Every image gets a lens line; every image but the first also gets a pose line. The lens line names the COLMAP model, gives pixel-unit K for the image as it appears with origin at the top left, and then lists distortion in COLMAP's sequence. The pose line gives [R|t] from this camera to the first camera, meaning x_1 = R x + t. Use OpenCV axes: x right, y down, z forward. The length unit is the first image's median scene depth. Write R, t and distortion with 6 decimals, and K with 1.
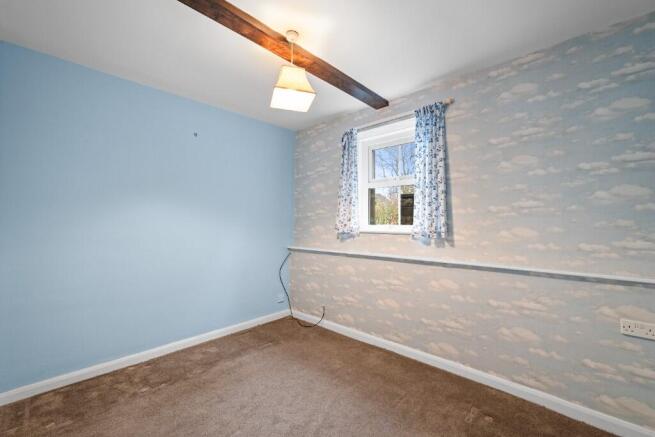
lens RADIAL K [[273.8, 0, 328.3], [0, 273.8, 220.6], [0, 0, 1]] dist [-0.010523, -0.000070]
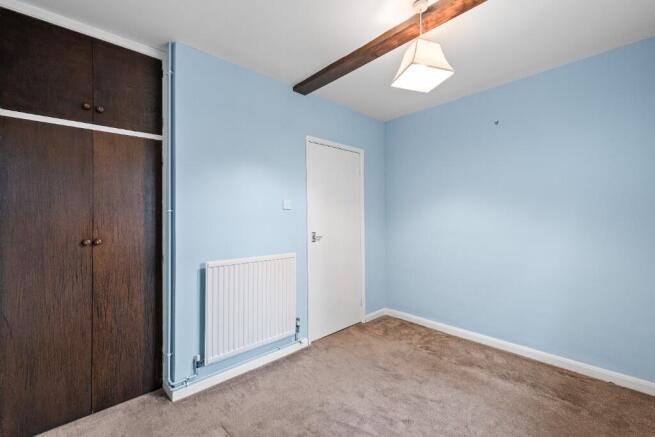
lens RADIAL K [[273.8, 0, 328.4], [0, 273.8, 217.0], [0, 0, 1]] dist [-0.010523, -0.000070]
pose [[-0.074795, -0.003155, -0.997194, 0.654429], [0.005818, 0.999977, -0.003600, 0.005862], [0.997182, -0.006071, -0.074774, 0.655900]]
